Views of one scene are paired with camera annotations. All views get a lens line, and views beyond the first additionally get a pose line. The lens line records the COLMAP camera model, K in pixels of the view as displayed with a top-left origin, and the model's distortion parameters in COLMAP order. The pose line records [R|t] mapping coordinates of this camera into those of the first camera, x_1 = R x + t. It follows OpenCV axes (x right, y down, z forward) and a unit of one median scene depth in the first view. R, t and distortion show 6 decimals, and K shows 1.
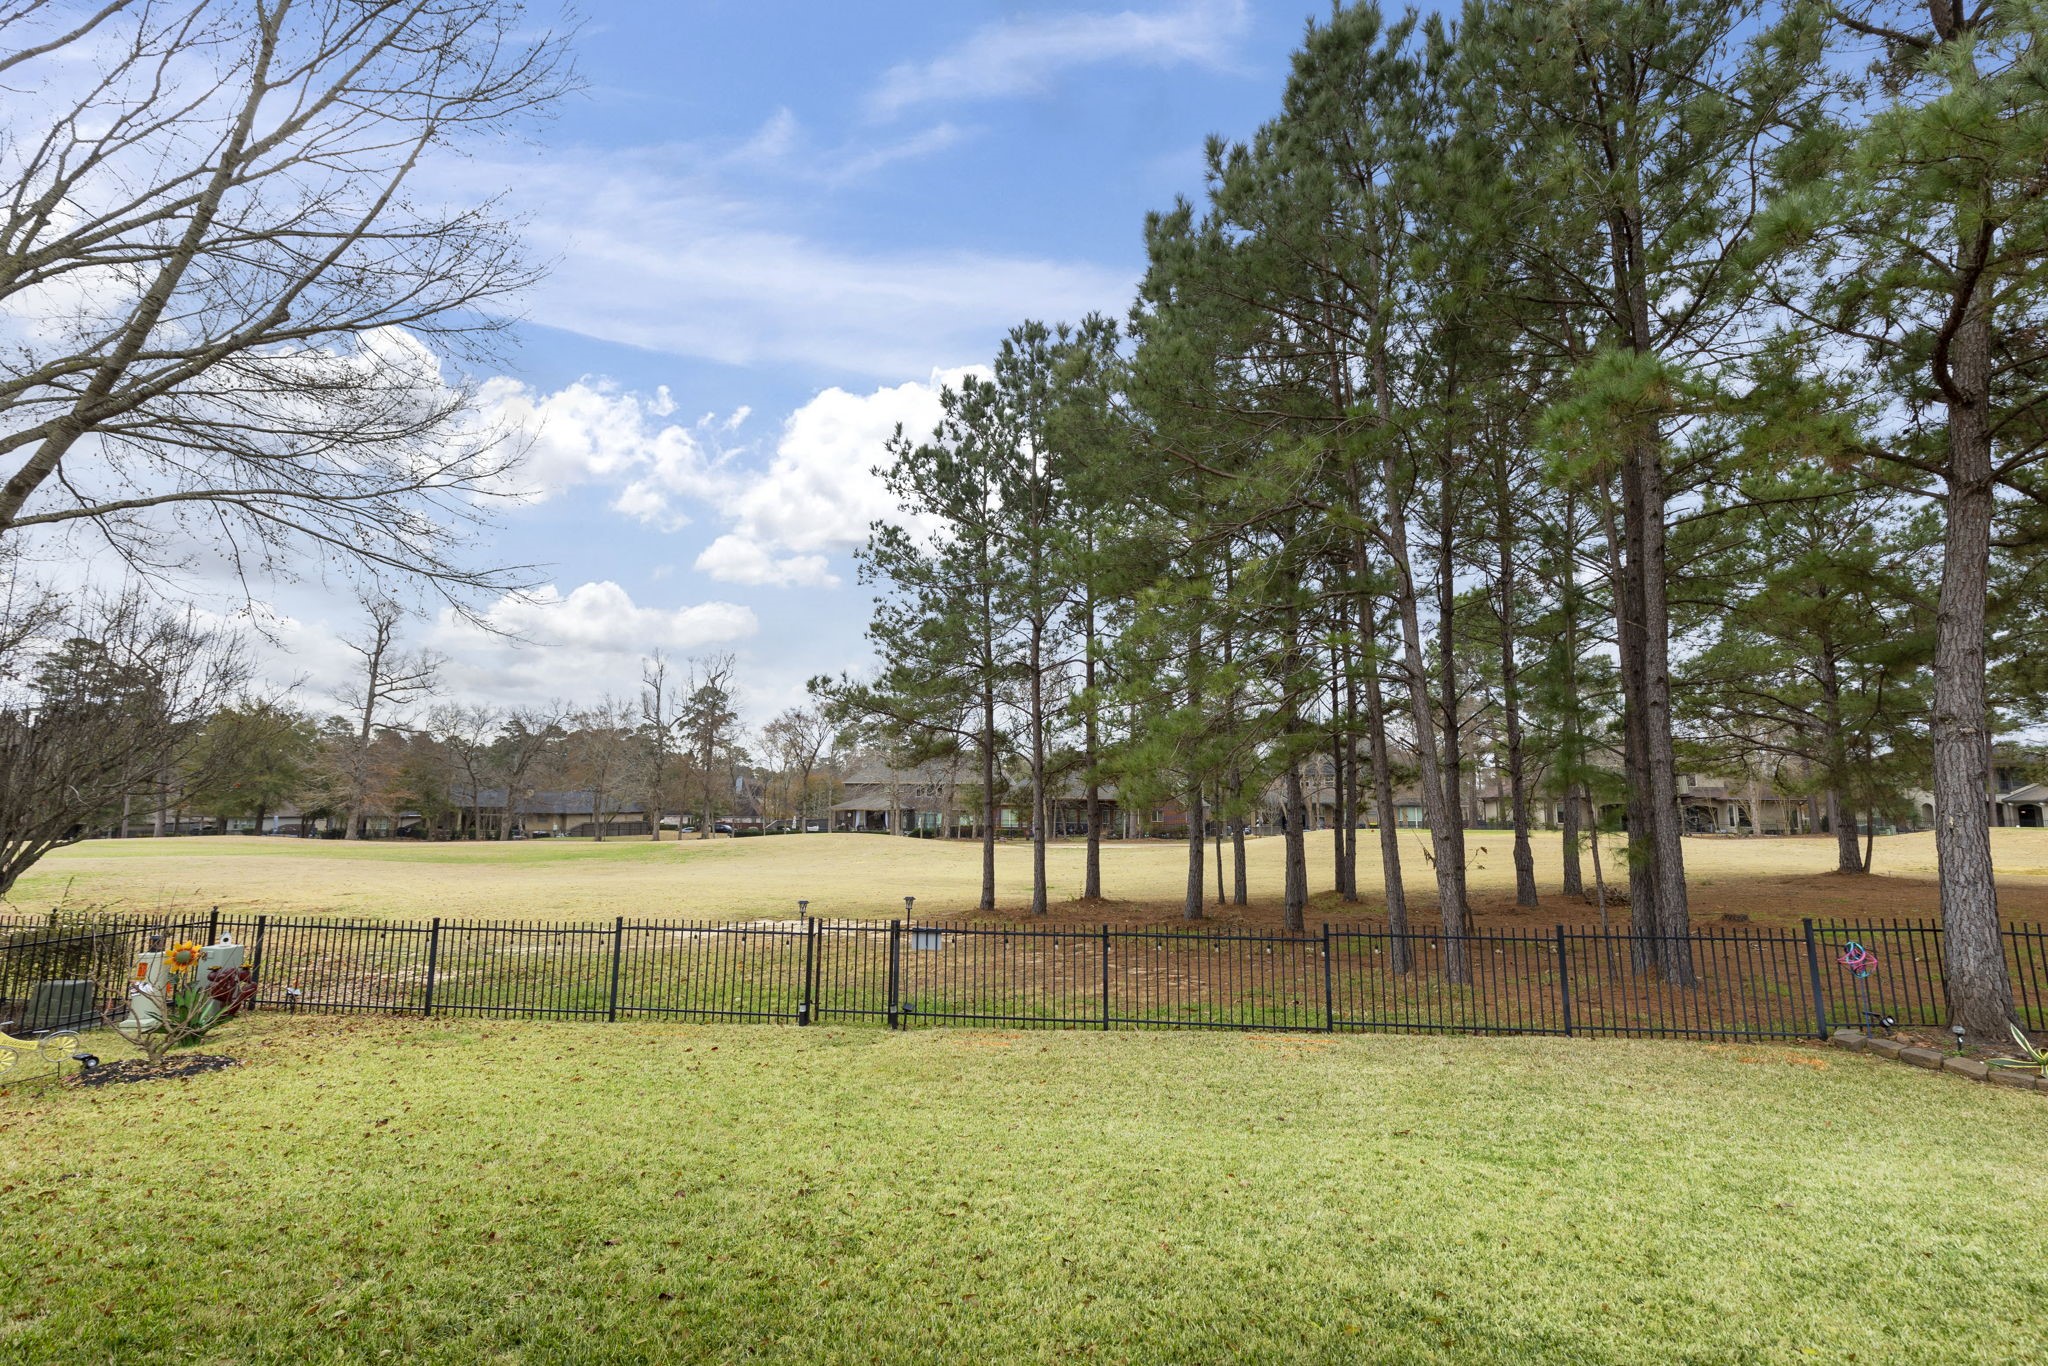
lens RADIAL K [[850.0, 0, 1024.0], [0, 850.0, 683.0], [0, 0, 1]] dist [0.000092, 0.000147]
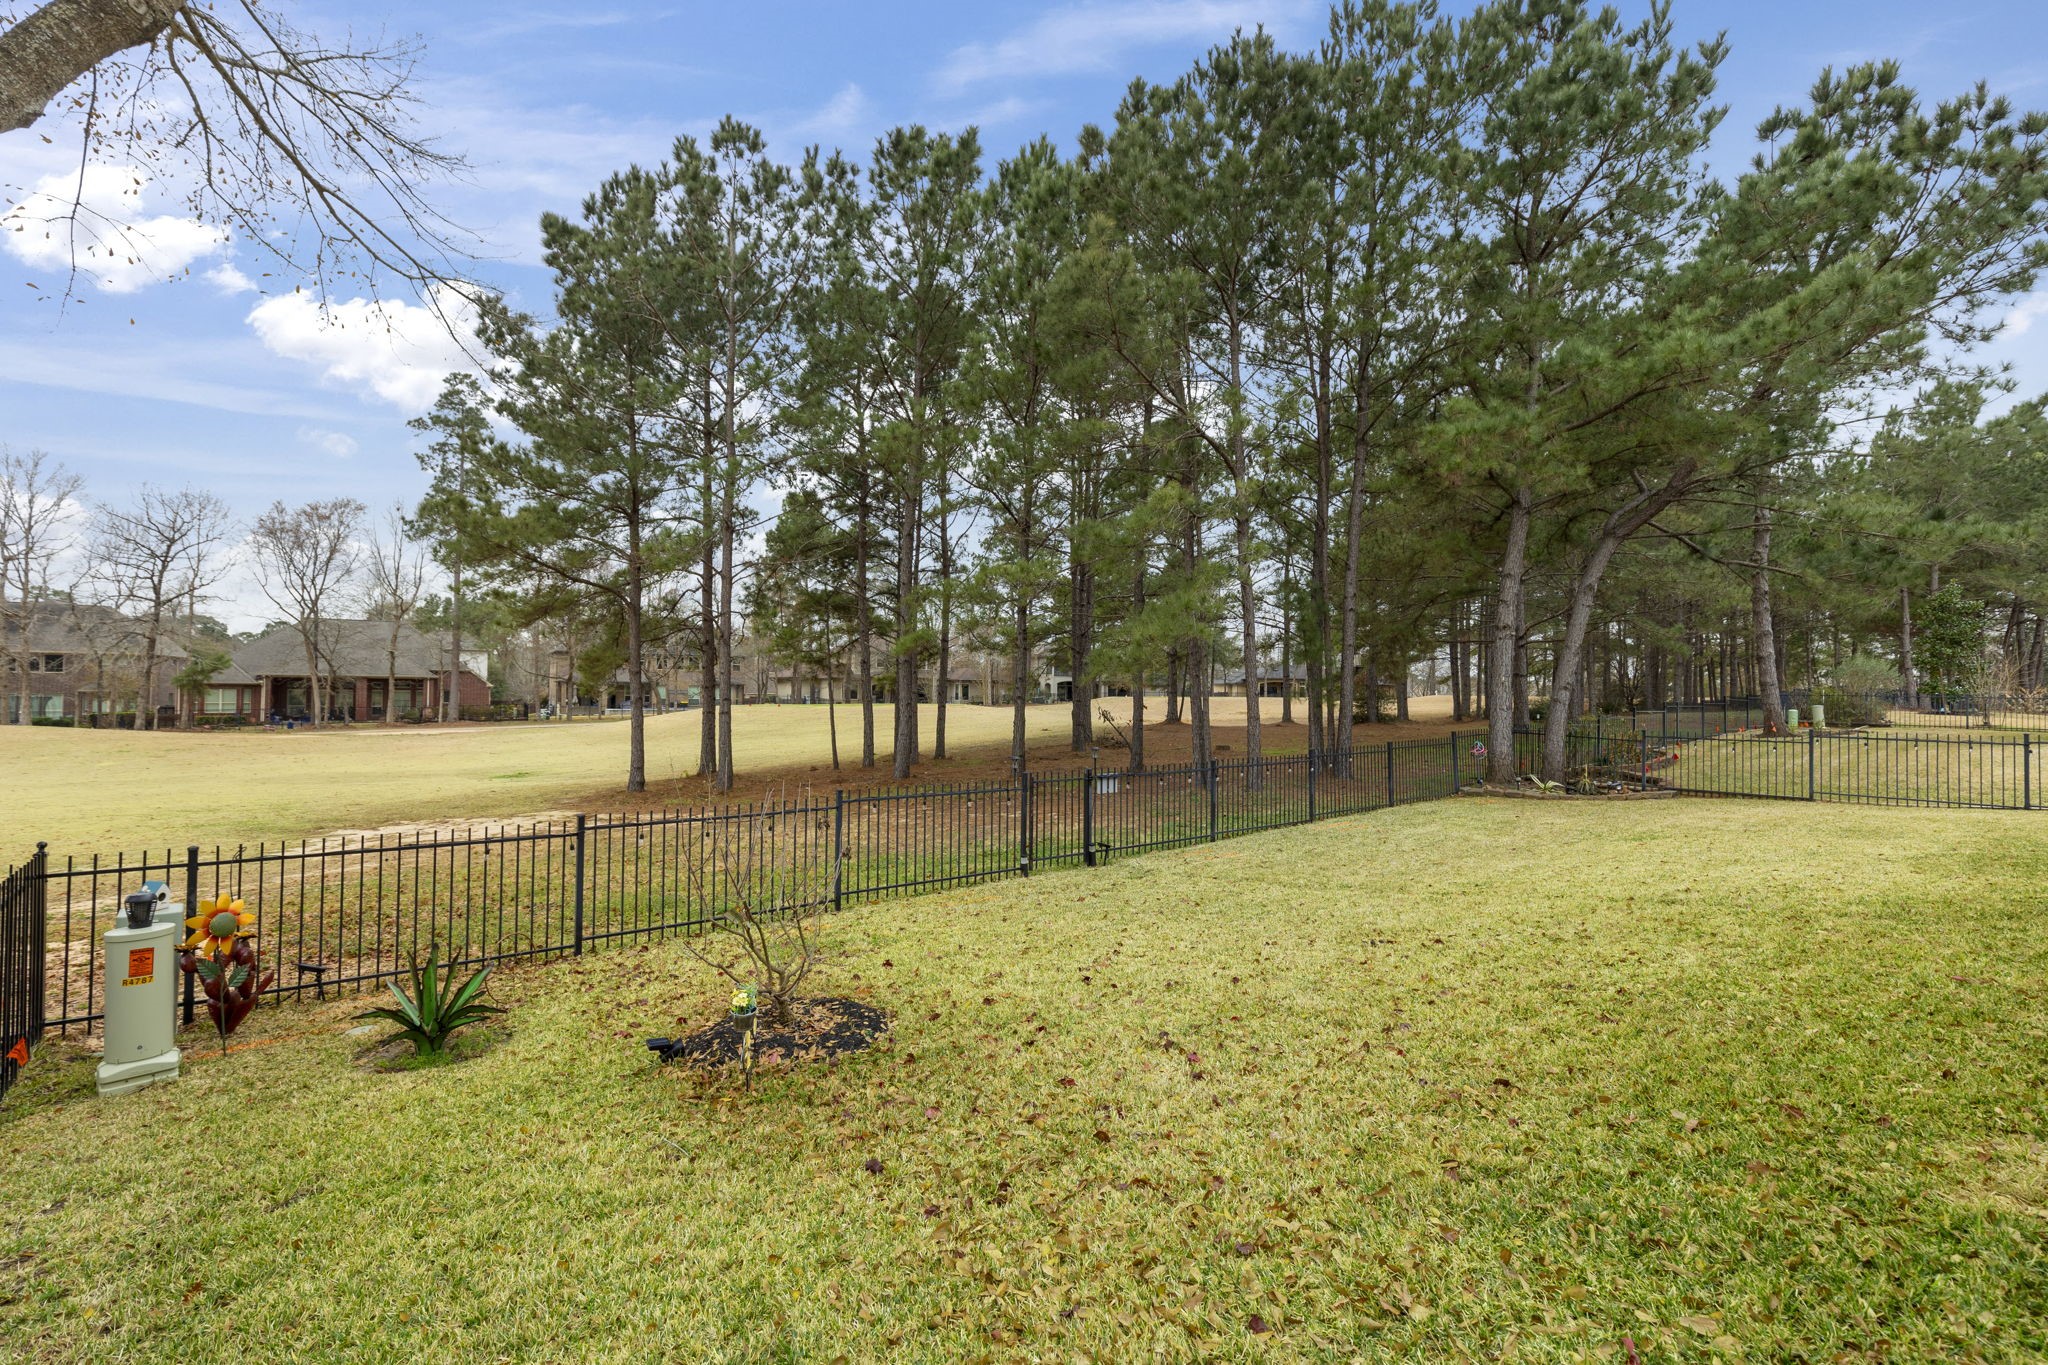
lens RADIAL K [[832.0, 0, 1024.2], [0, 832.0, 669.0], [0, 0, 1]] dist [0.001415, 0.000291]
pose [[0.713583, 0.017562, 0.700350, -0.577579], [-0.104384, 0.991192, 0.081502, 0.047201], [-0.692750, -0.131264, 0.709131, 0.201107]]
